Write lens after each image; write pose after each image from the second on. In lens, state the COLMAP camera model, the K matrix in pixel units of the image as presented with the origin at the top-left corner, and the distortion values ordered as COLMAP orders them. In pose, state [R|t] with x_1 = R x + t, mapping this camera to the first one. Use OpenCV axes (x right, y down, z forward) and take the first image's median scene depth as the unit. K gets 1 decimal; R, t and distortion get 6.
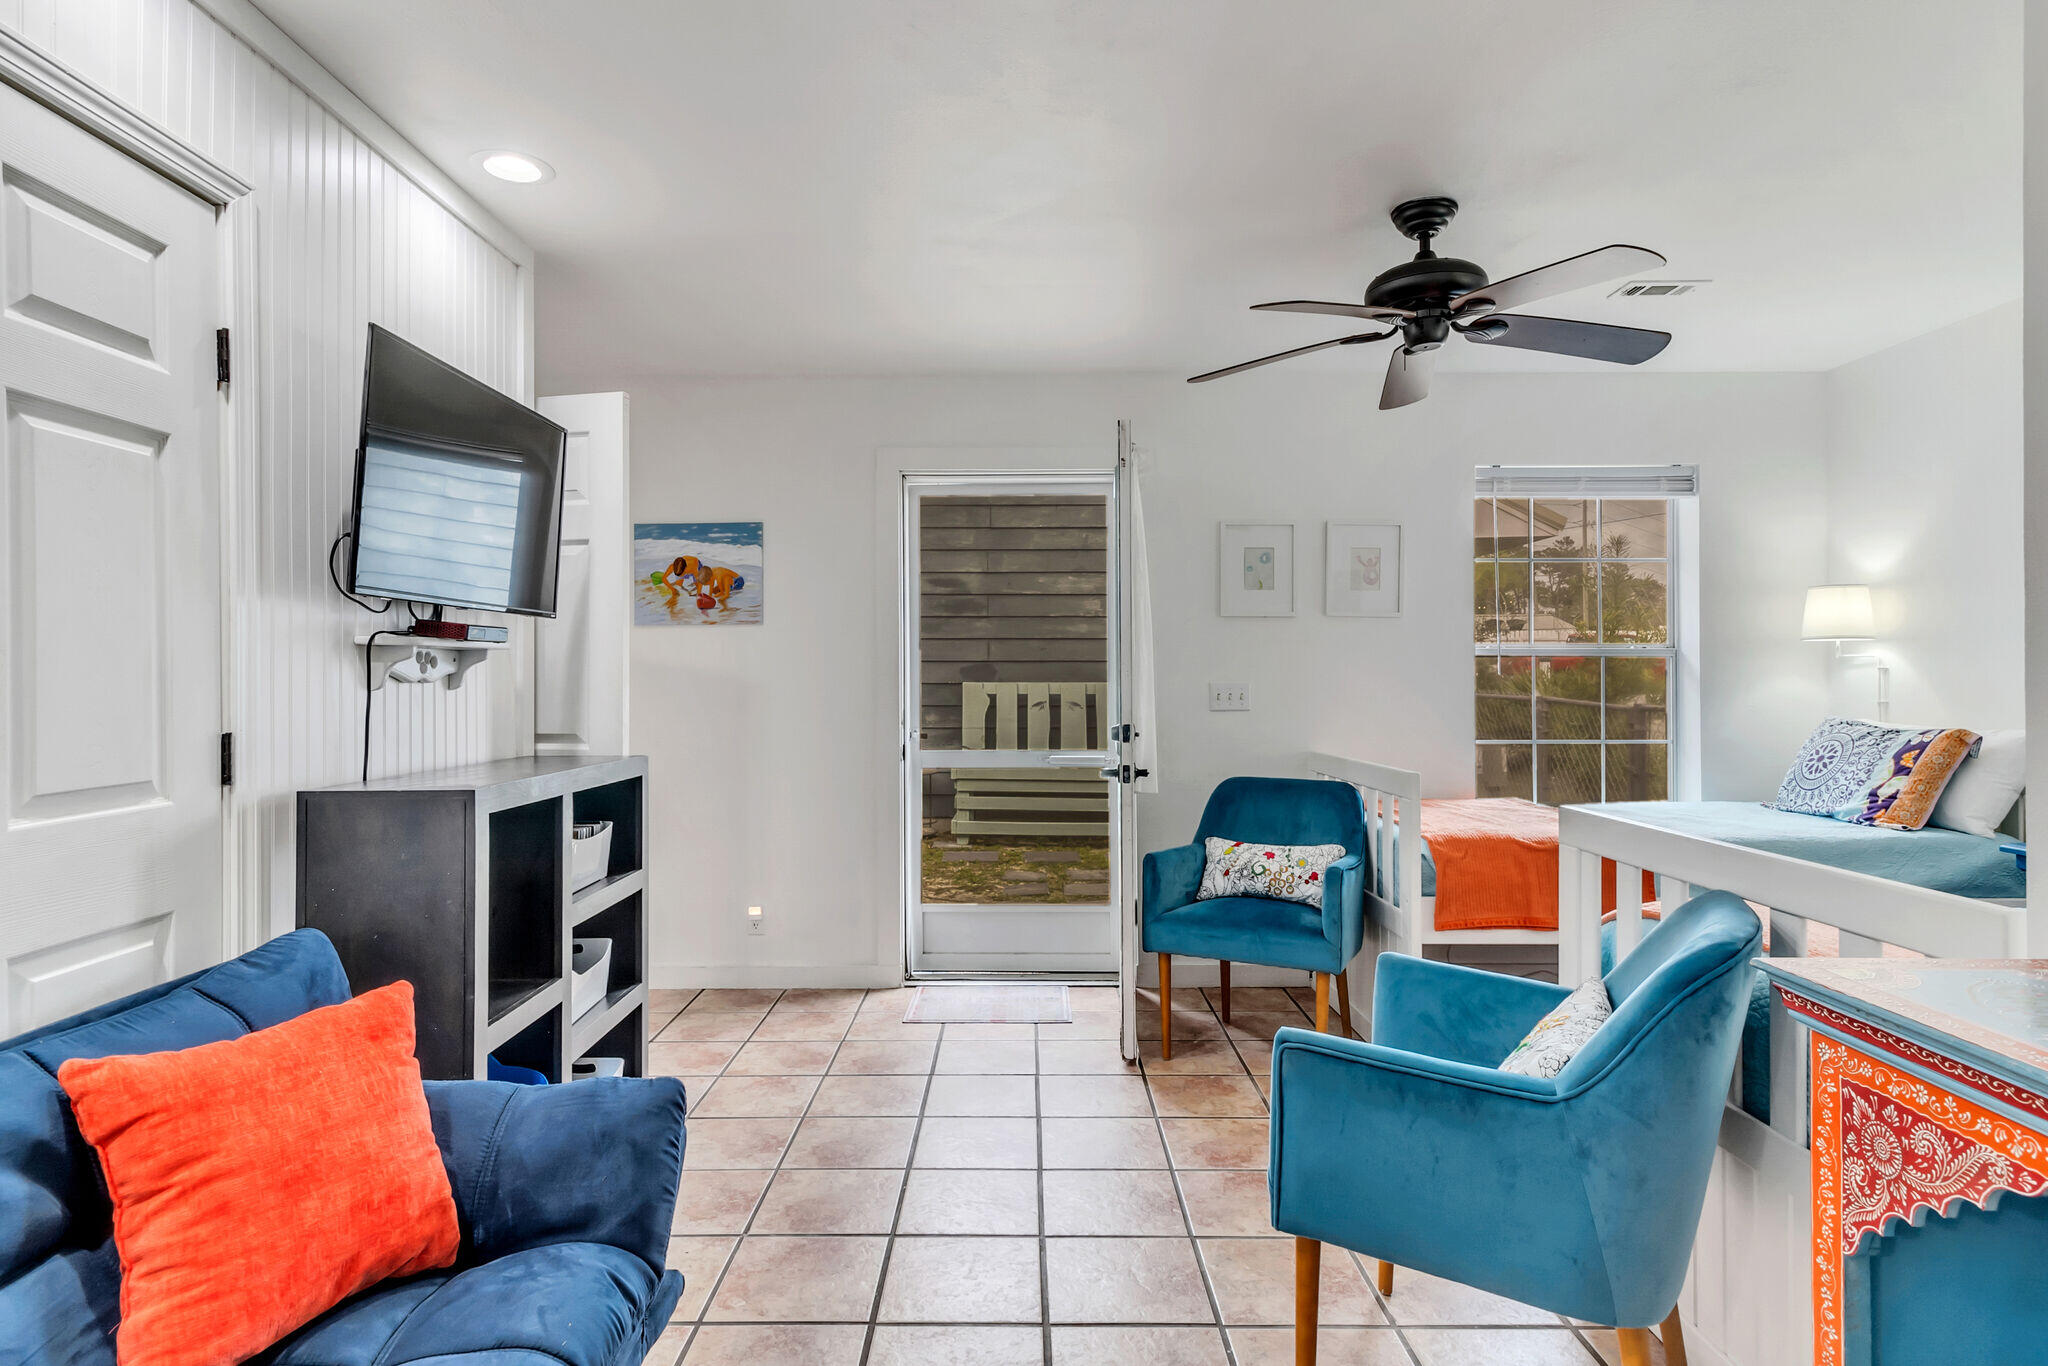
lens RADIAL K [[1113.5, 0, 1017.1], [0, 1113.5, 677.0], [0, 0, 1]] dist [0.000015, -0.000795]
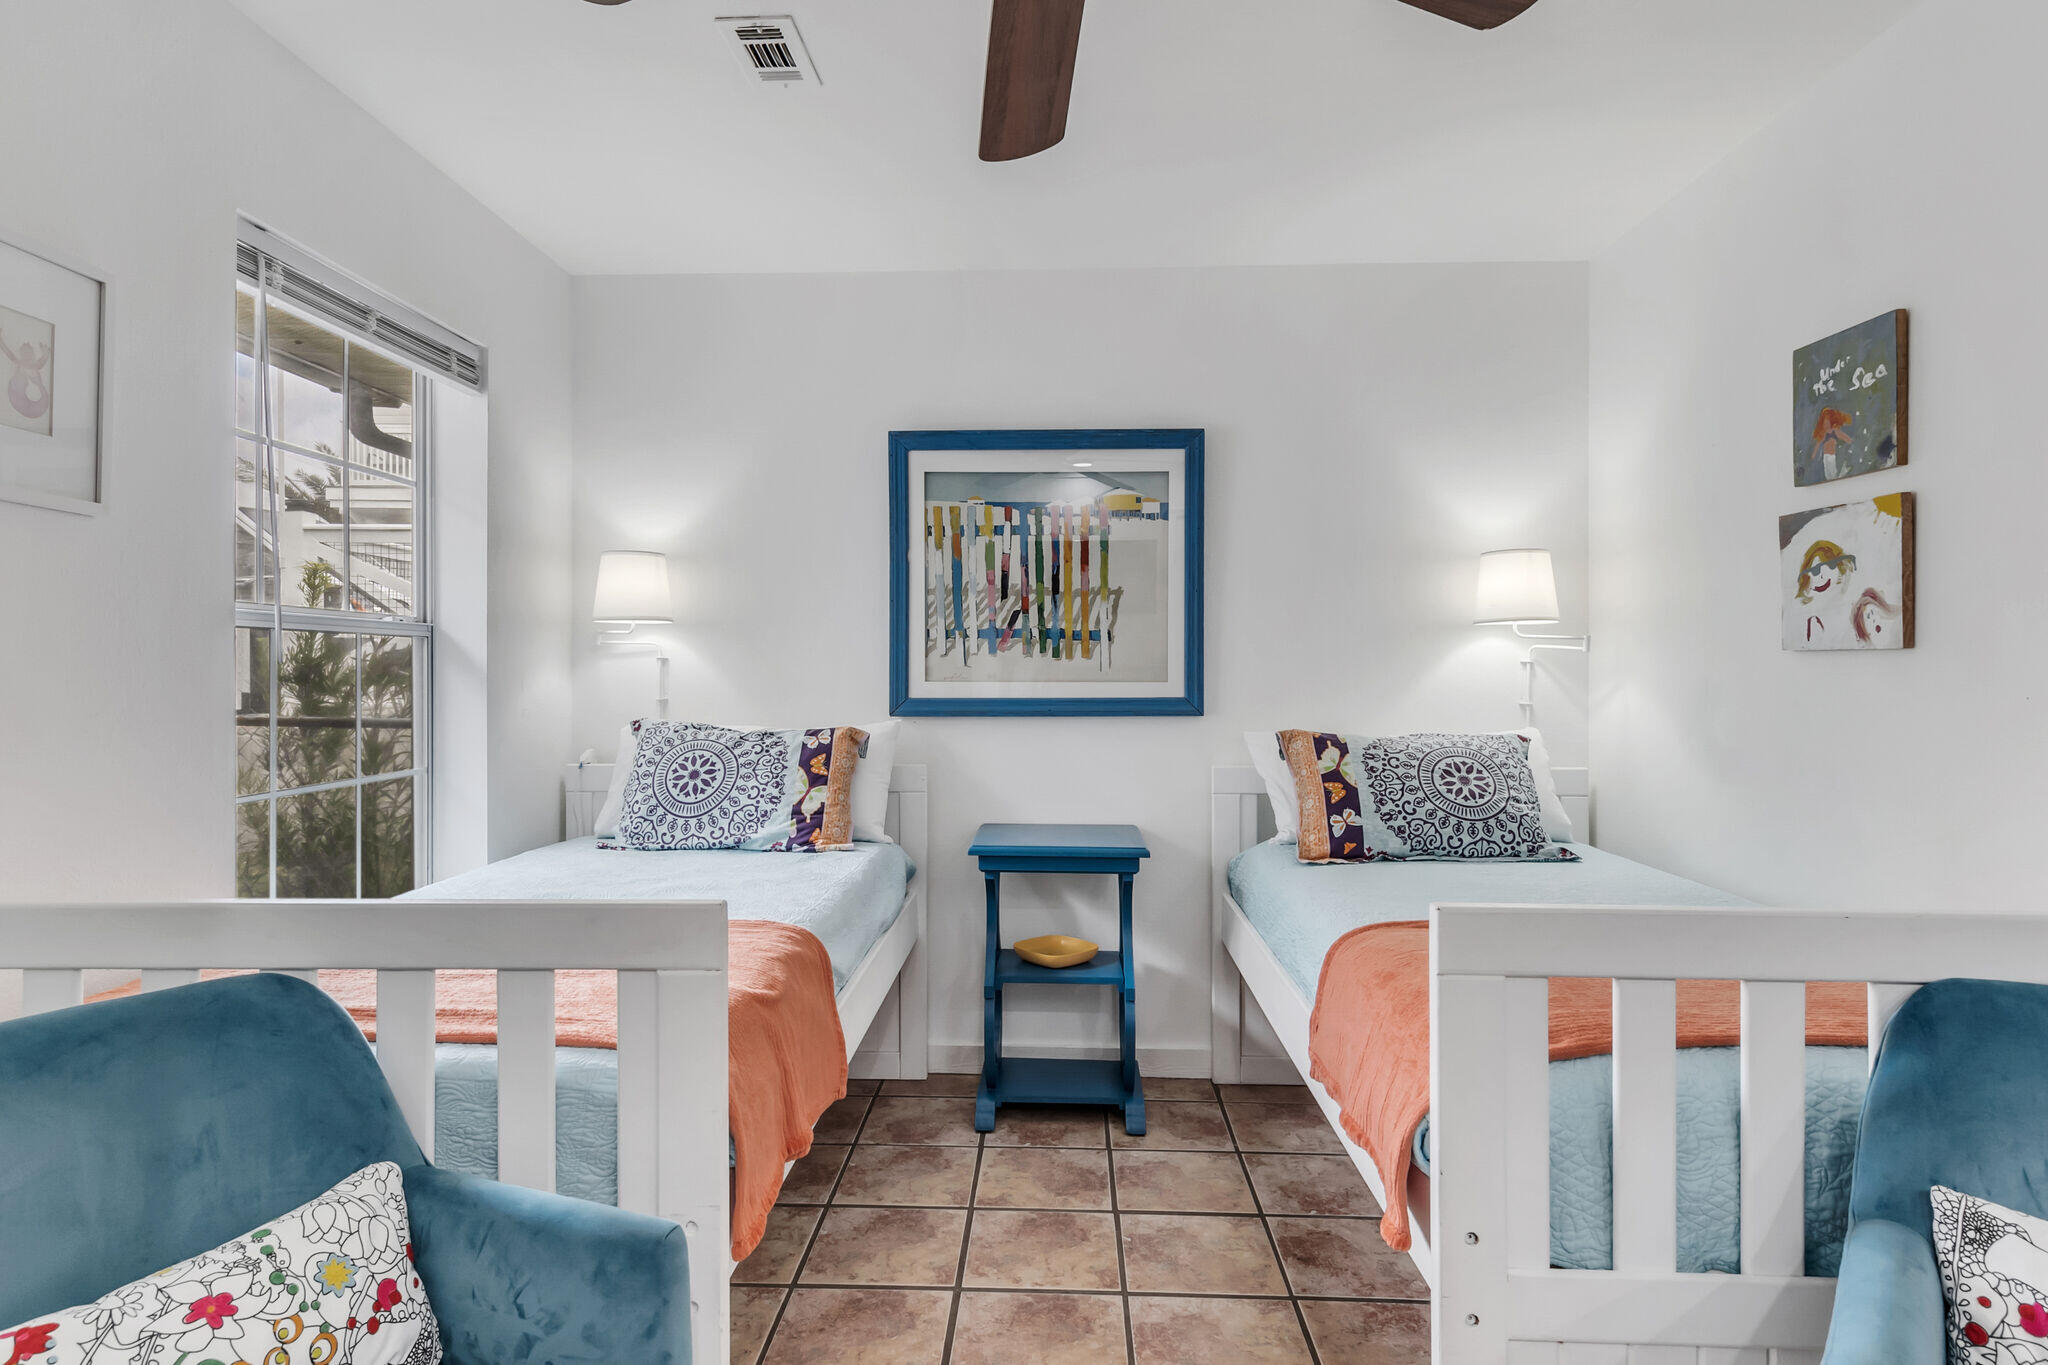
lens RADIAL K [[1113.5, 0, 1017.1], [0, 1113.5, 676.5], [0, 0, 1]] dist [0.000015, -0.000795]
pose [[0.036120, -0.006844, 0.999324, -0.041120], [-0.000769, 0.999976, 0.006876, -0.000184], [-0.999347, -0.001017, 0.036114, 0.758239]]
